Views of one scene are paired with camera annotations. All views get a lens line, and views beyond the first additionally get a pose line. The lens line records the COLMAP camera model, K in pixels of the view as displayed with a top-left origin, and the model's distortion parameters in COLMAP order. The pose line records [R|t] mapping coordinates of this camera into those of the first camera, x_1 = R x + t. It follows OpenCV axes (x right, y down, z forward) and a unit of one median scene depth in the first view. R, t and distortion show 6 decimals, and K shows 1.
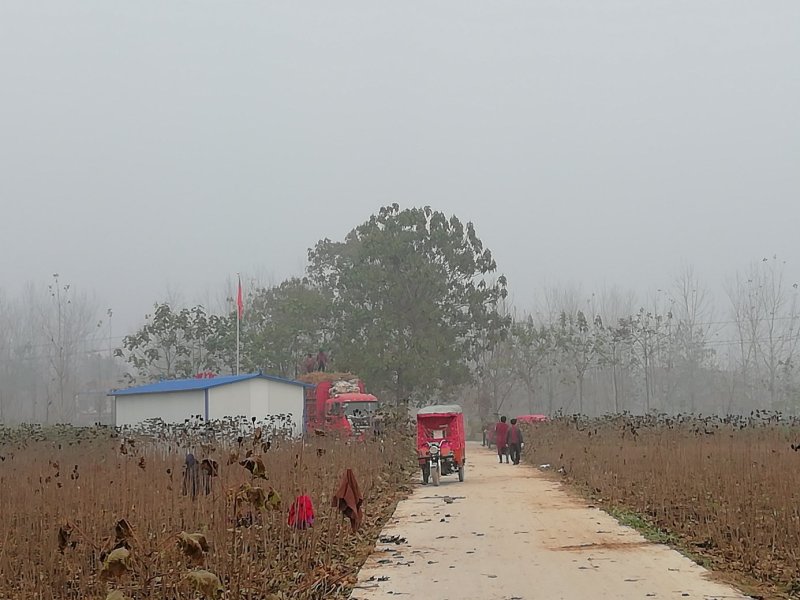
lens RADIAL K [[1573.5, 0, 481.9], [0, 1573.5, 298.5], [0, 0, 1]] dist [0.037779, 0.019703]
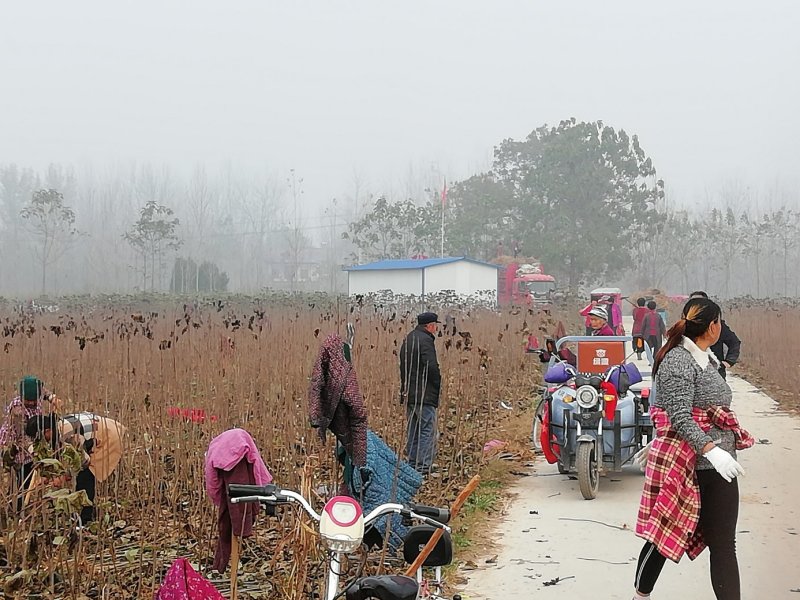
lens RADIAL K [[1601.5, 0, 421.7], [0, 1601.5, 300.2], [0, 0, 1]] dist [0.158429, -0.461226]
pose [[0.989880, 0.029971, -0.138706, 0.005121], [-0.018807, 0.996528, 0.081104, -0.018357], [0.140656, -0.077675, 0.987007, -0.239326]]
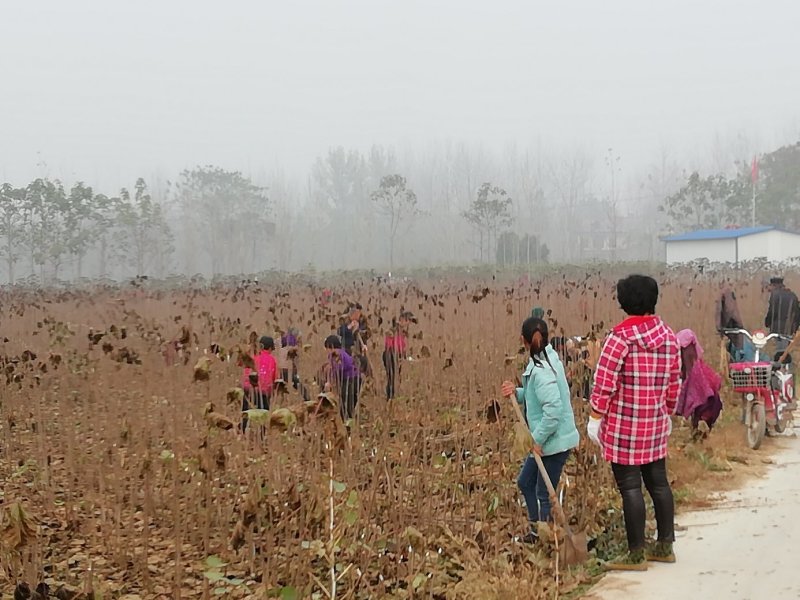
lens RADIAL K [[1601.5, 0, 421.7], [0, 1601.5, 300.2], [0, 0, 1]] dist [0.158429, -0.461226]
pose [[0.947146, 0.018463, -0.320271, 0.017057], [0.014738, 0.994784, 0.100934, -0.029556], [0.320464, -0.100319, 0.941934, -0.368309]]
